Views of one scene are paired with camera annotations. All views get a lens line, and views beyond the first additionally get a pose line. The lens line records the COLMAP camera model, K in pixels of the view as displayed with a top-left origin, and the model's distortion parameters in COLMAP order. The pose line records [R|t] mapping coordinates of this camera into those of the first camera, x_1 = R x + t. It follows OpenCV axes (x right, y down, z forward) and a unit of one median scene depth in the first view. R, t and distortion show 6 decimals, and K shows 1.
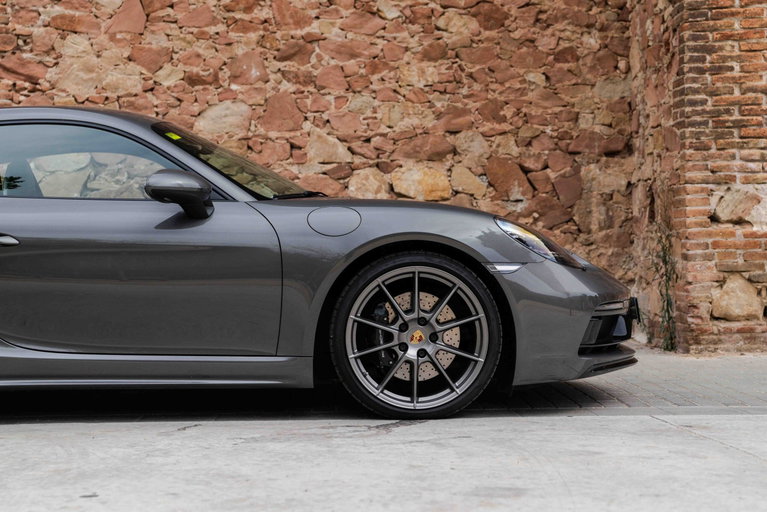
lens RADIAL K [[1439.0, 0, 409.2], [0, 1439.0, 268.6], [0, 0, 1]] dist [-0.028708, 0.000000]
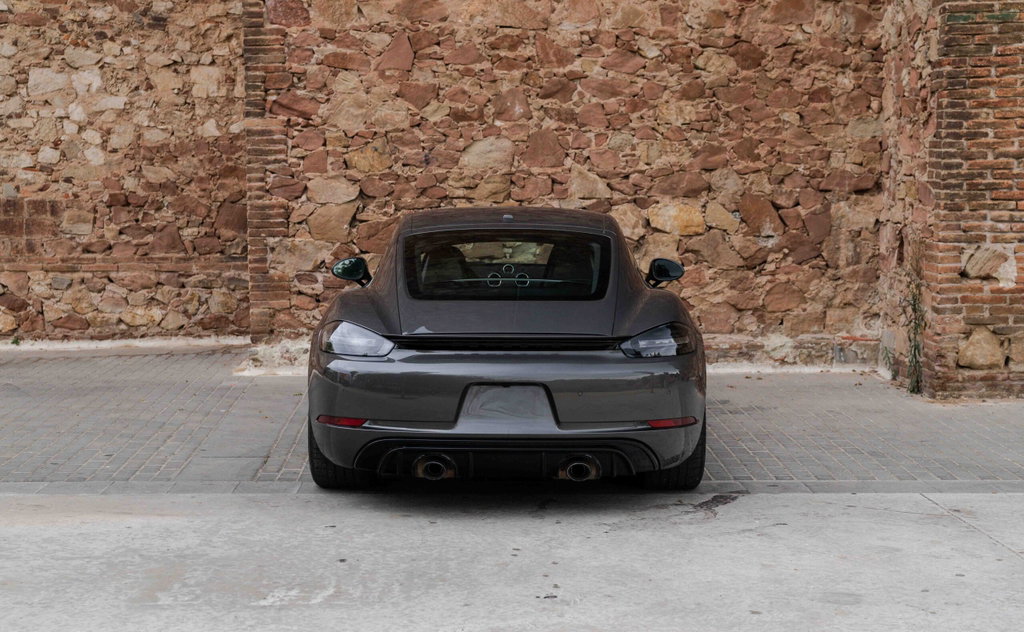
lens RADIAL K [[1696.7, 0, 528.3], [0, 1696.7, 371.0], [0, 0, 1]] dist [-0.012077, 0.000000]
pose [[0.999869, 0.013889, -0.008260, -0.087577], [-0.012787, 0.992550, 0.121165, -0.097633], [0.009881, -0.121044, 0.992598, -0.231203]]
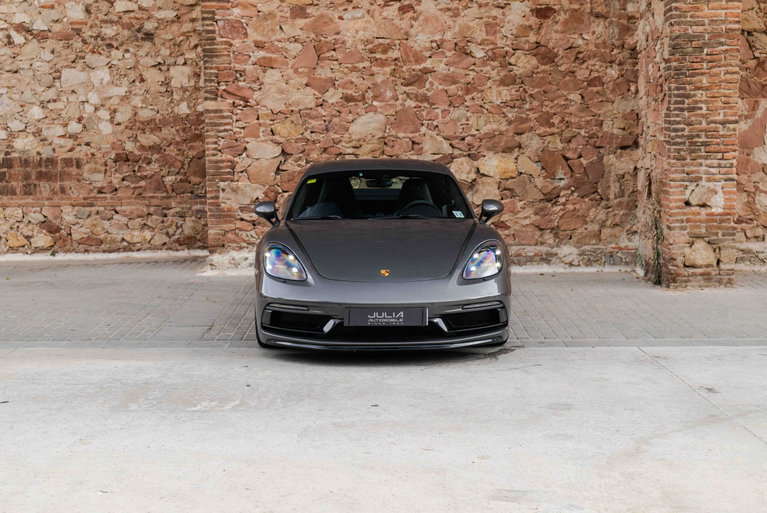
lens RADIAL K [[1257.5, 0, 392.8], [0, 1257.5, 269.2], [0, 0, 1]] dist [-0.019156, 0.000000]
pose [[0.998899, 0.009269, -0.045986, -0.040439], [-0.004087, 0.993753, 0.111525, -0.100395], [0.046733, -0.111214, 0.992697, -0.338694]]
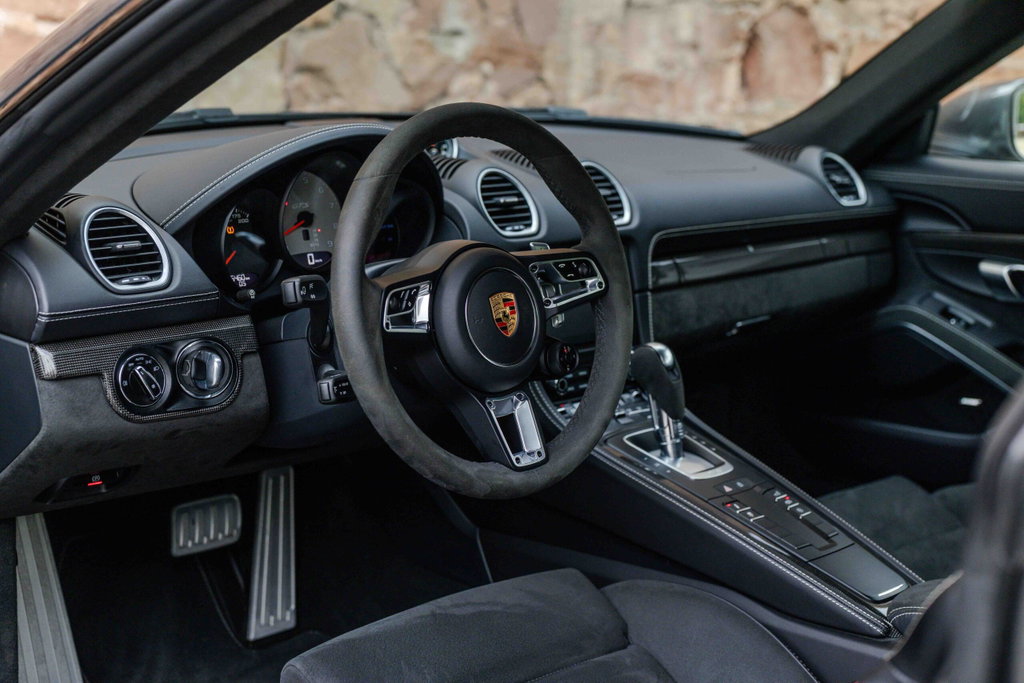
lens RADIAL K [[1590.0, 0, 514.4], [0, 1590.0, 347.4], [0, 0, 1]] dist [-0.041976, 0.000000]
pose [[0.709329, -0.113585, 0.695666, -0.254379], [-0.036898, 0.979595, 0.197566, -0.049809], [-0.703911, -0.165808, 0.690664, 0.648394]]
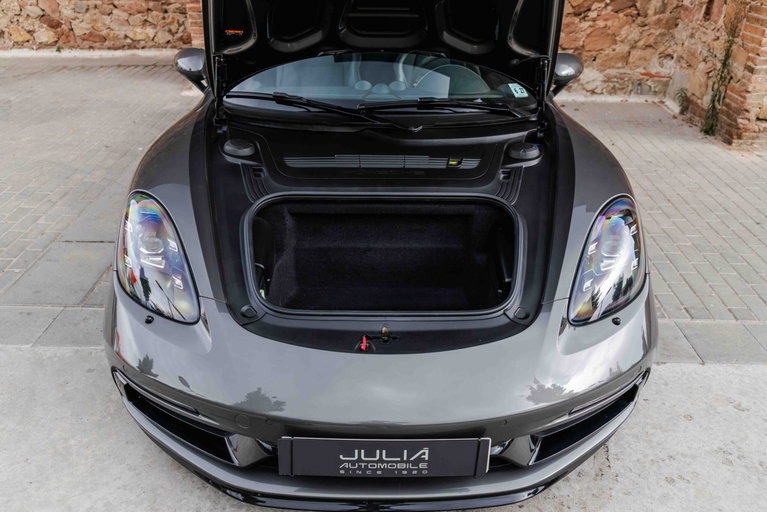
lens RADIAL K [[629.4, 0, 384.4], [0, 629.4, 274.7], [0, 0, 1]] dist [0.012942, -0.025524]
pose [[0.997752, 0.053275, -0.040658, -0.079149], [-0.026225, 0.868676, 0.494686, -0.099791], [0.061673, -0.492507, 0.868120, 0.366813]]
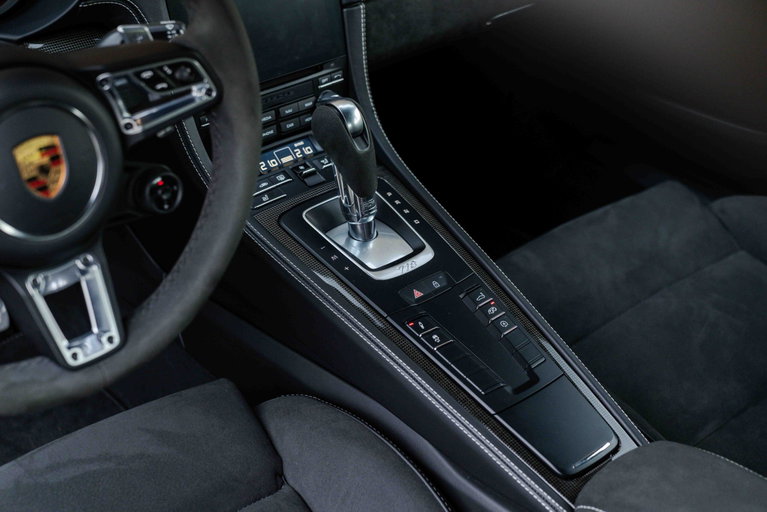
lens RADIAL K [[1285.1, 0, 384.6], [0, 1285.1, 254.2], [0, 0, 1]] dist [-0.043410, 0.000000]
pose [[0.751905, -0.320392, 0.576184, -0.181998], [-0.035679, 0.852915, 0.520830, -0.064717], [-0.658306, -0.412172, 0.629880, 0.682339]]
